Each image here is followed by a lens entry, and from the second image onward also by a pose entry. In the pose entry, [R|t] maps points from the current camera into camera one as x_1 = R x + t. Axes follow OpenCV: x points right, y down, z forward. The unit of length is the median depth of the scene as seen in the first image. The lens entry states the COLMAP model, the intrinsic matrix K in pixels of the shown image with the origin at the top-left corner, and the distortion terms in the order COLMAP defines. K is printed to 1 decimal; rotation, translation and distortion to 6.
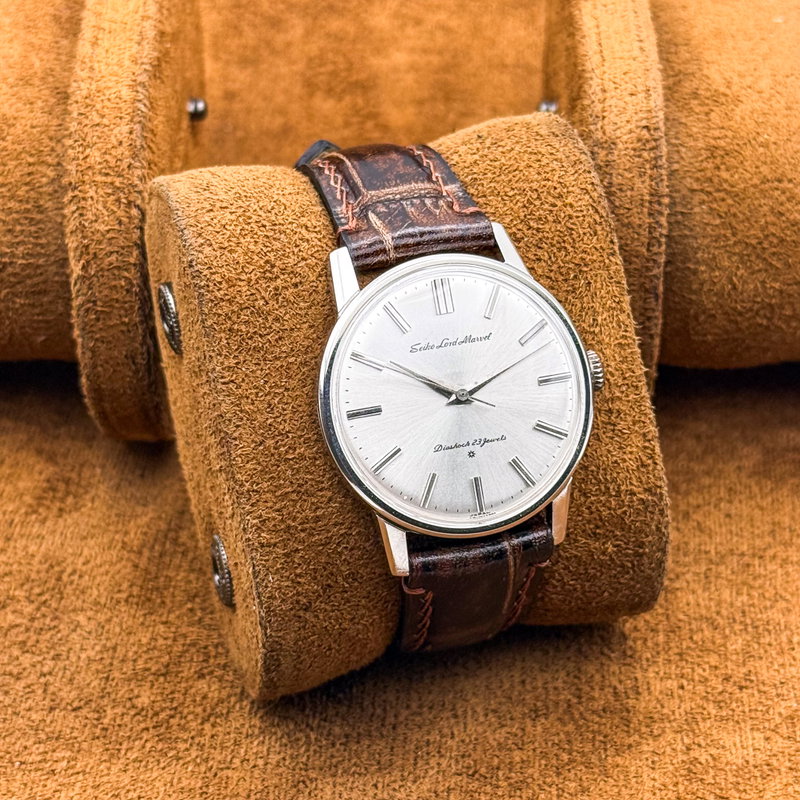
lens RADIAL K [[2160.0, 0, 400.6], [0, 2160.0, 420.6], [0, 0, 1]] dist [0.106980, 0.090855]
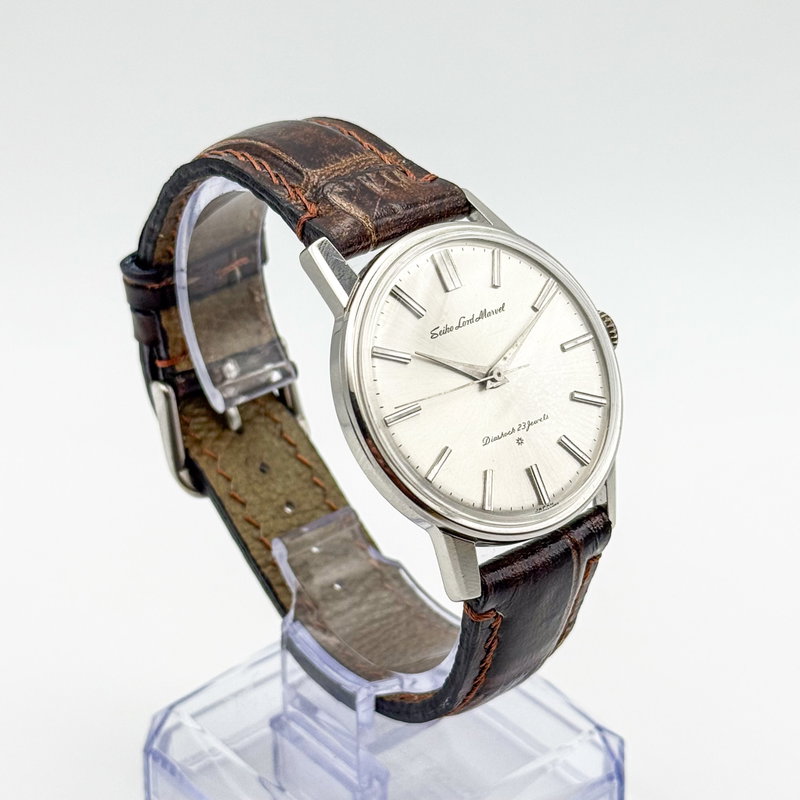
lens RADIAL K [[2160.0, 0, 400.6], [0, 2160.0, 420.6], [0, 0, 1]] dist [0.106980, 0.090855]
pose [[0.916898, -0.175243, 0.358591, -0.316303], [0.190298, 0.981703, -0.006826, 0.003979], [-0.350834, 0.074498, 0.933470, 0.200358]]
